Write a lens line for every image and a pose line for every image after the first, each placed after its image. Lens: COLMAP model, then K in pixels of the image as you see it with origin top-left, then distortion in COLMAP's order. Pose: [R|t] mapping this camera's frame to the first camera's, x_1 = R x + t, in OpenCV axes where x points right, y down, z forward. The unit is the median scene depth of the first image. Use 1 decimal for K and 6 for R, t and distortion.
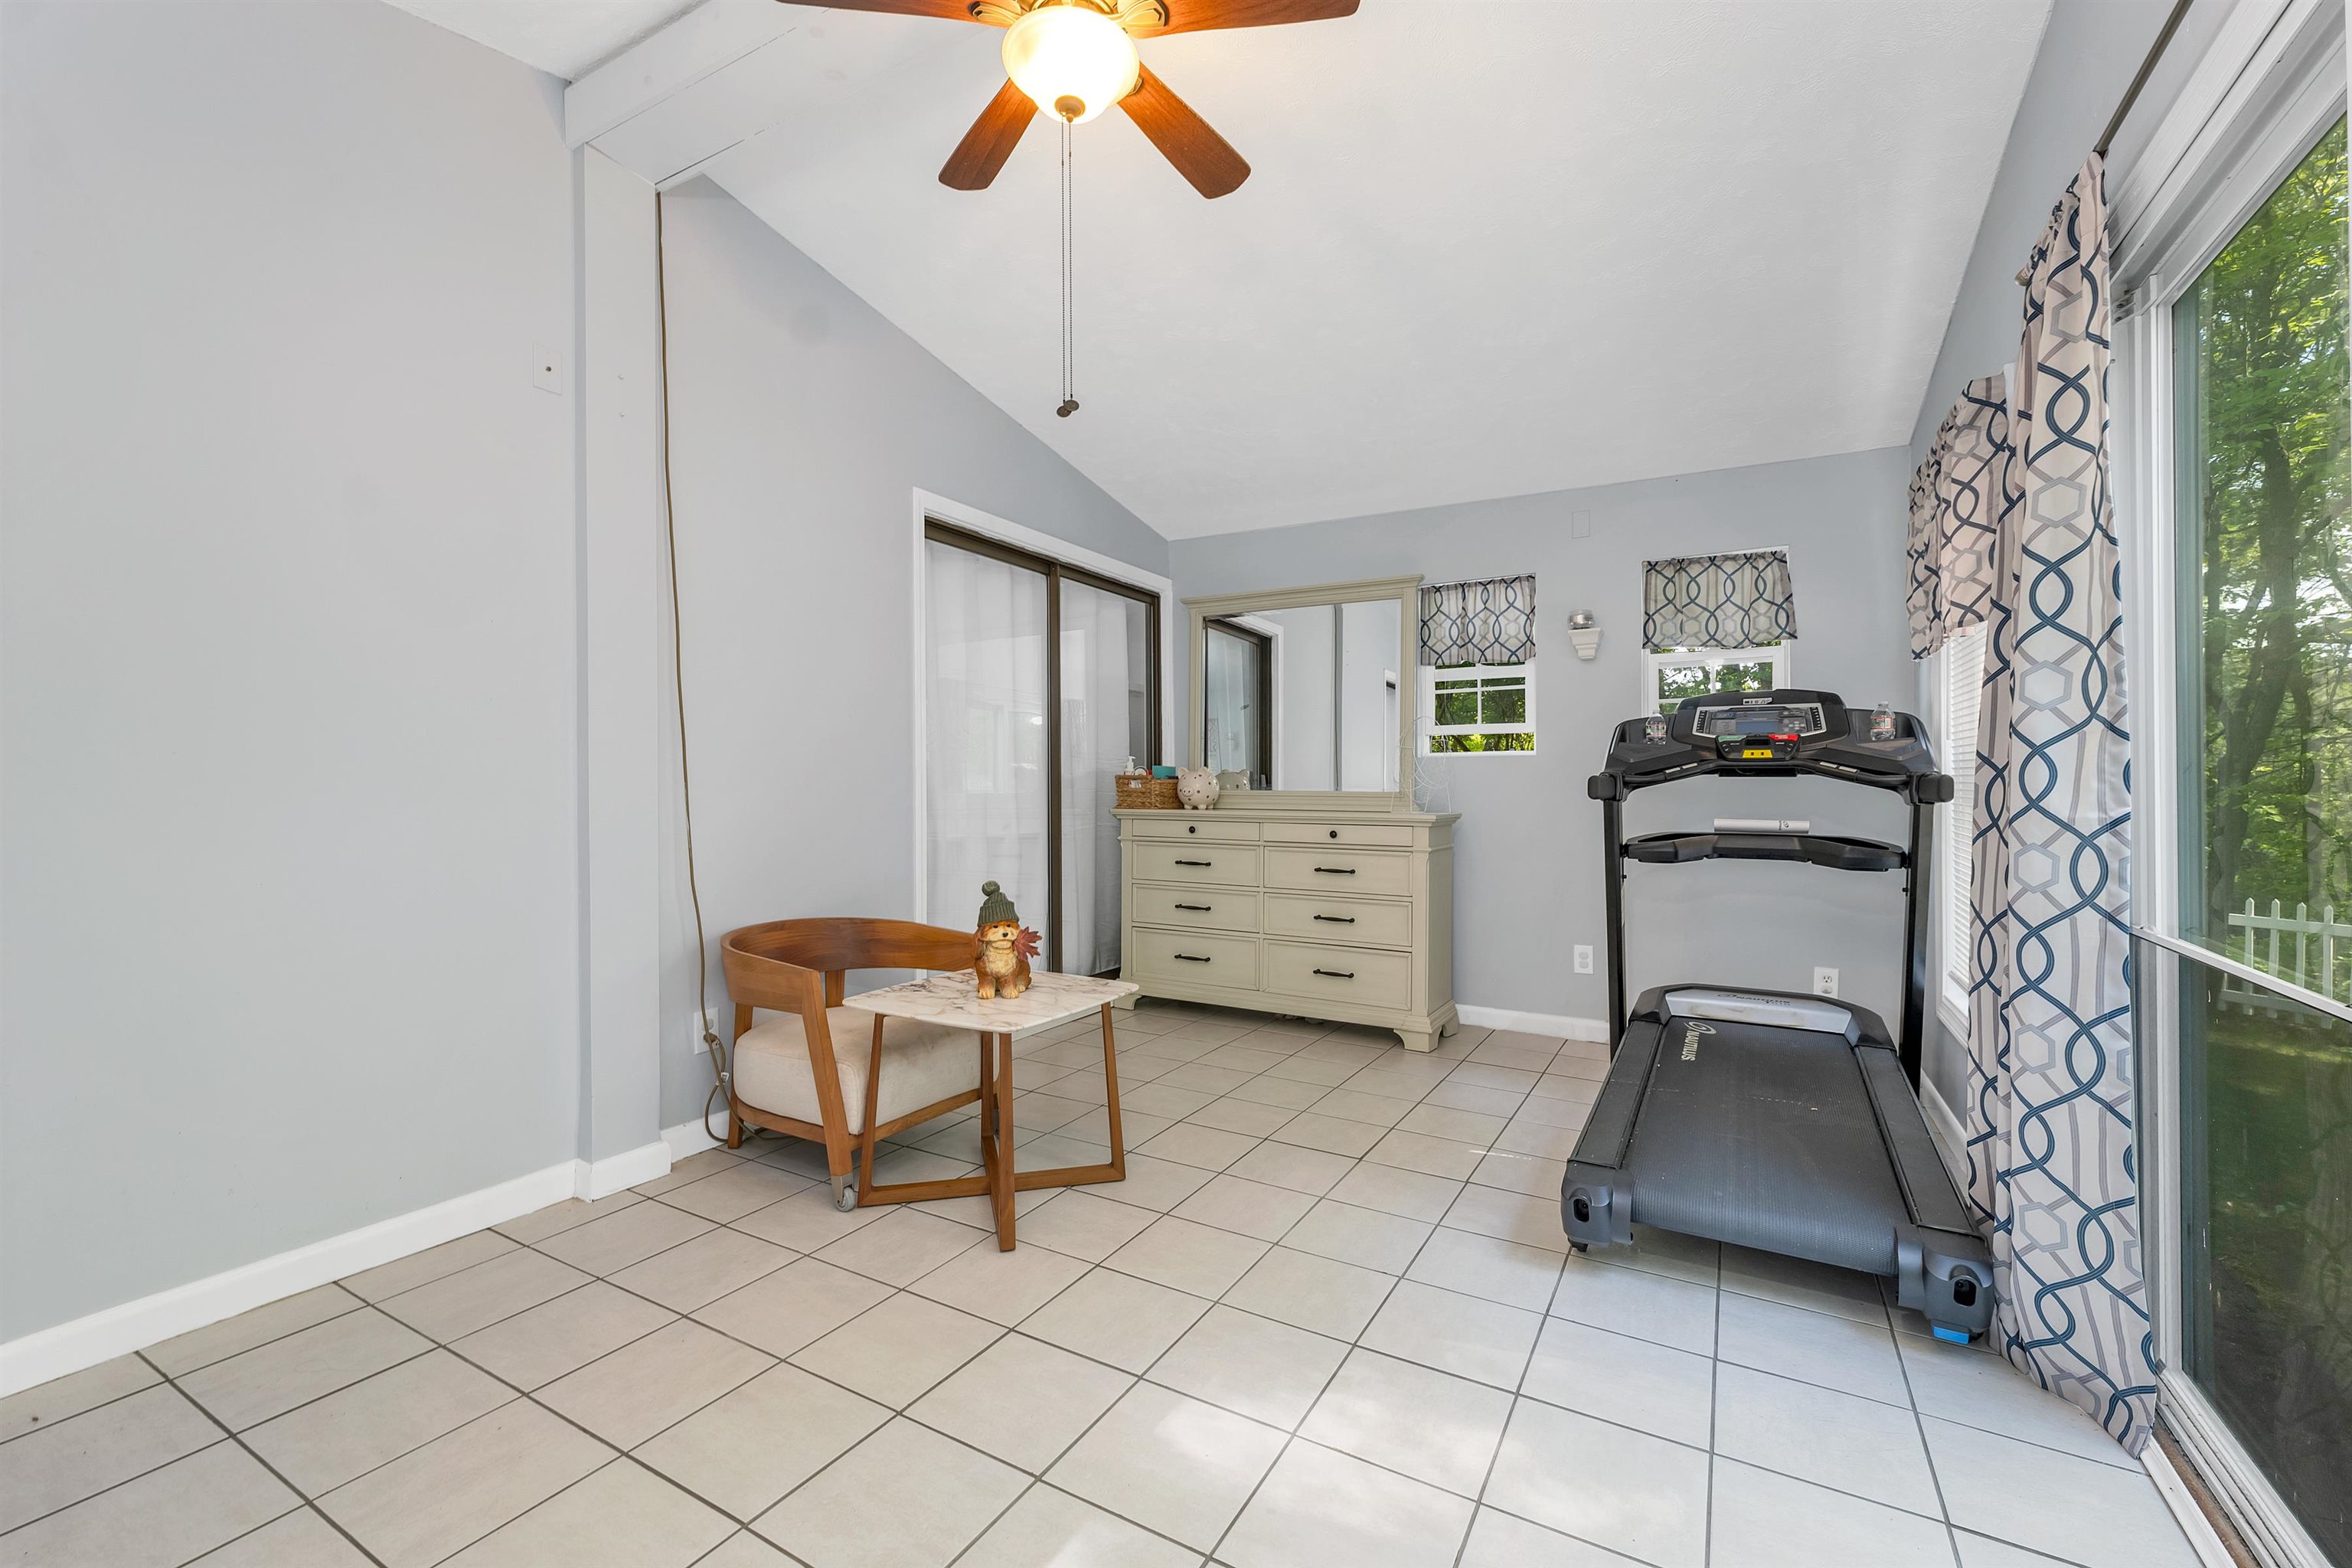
lens RADIAL K [[975.3, 0, 1171.1], [0, 975.3, 791.4], [0, 0, 1]] dist [0.001634, -0.000345]
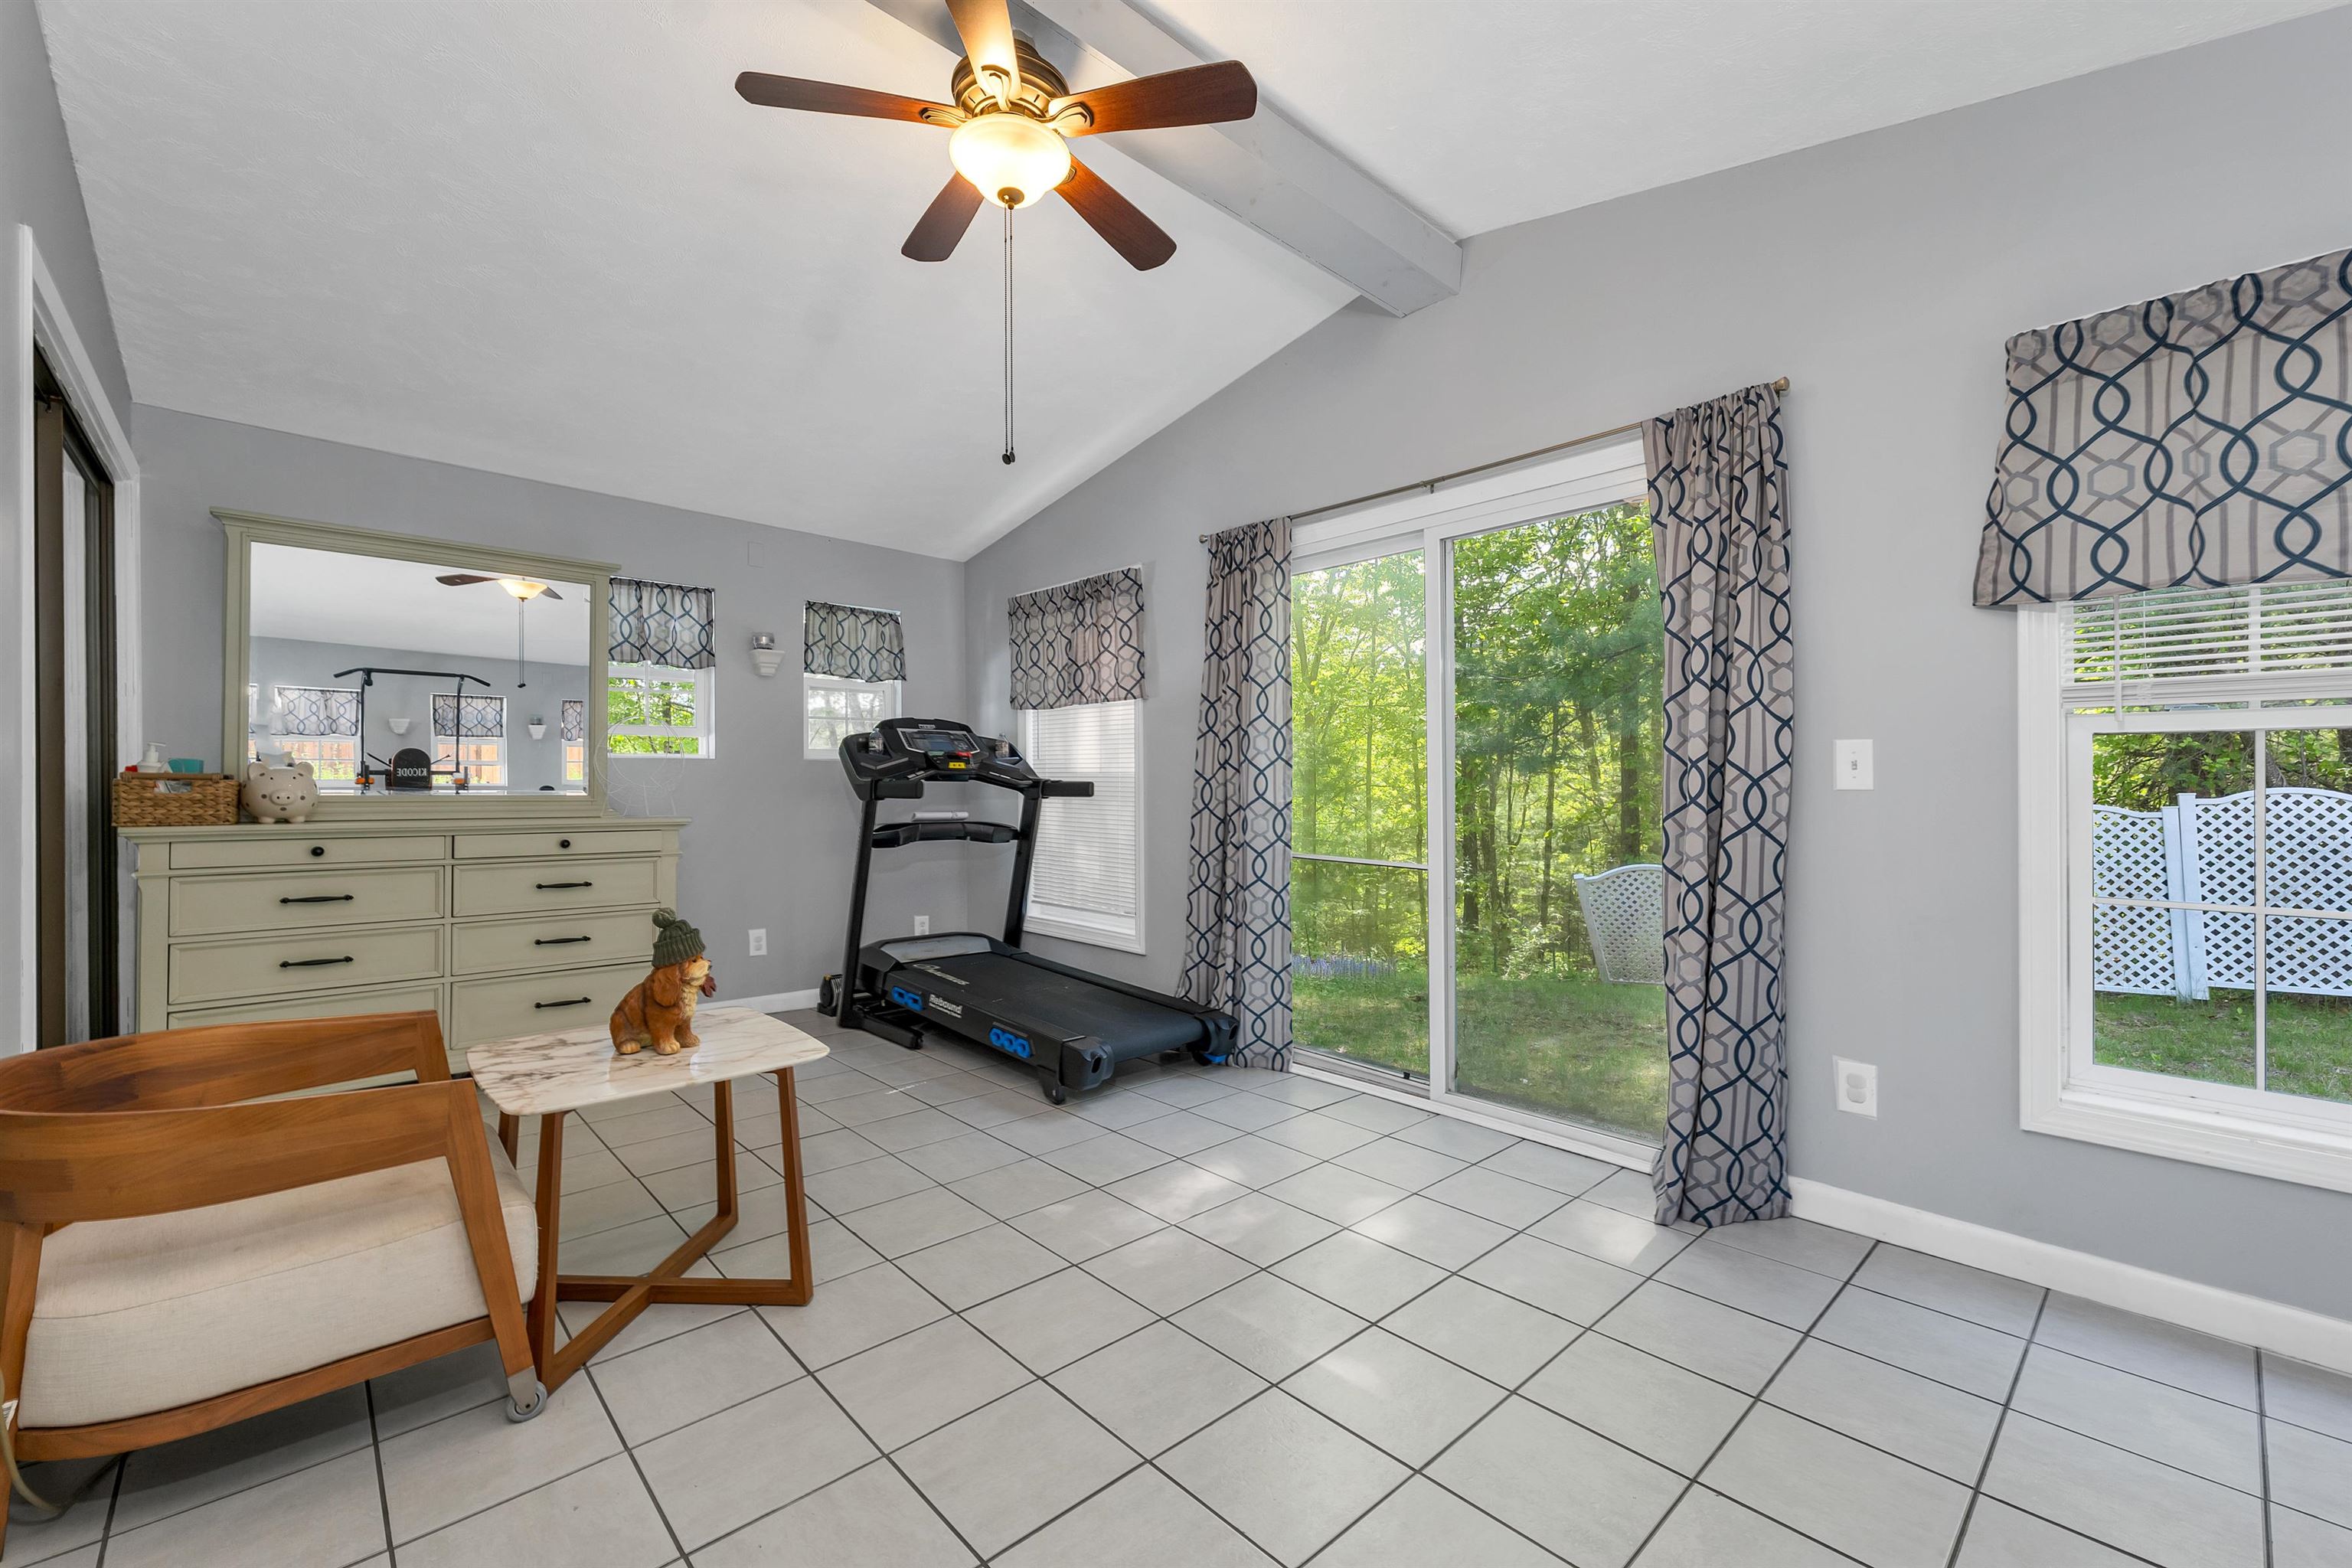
lens RADIAL K [[975.3, 0, 1171.1], [0, 975.3, 791.4], [0, 0, 1]] dist [0.001634, -0.000345]
pose [[0.286385, -0.005958, 0.958096, -0.627087], [0.006282, 0.999971, 0.004340, -0.004660], [-0.958094, 0.004775, 0.286414, 0.272550]]
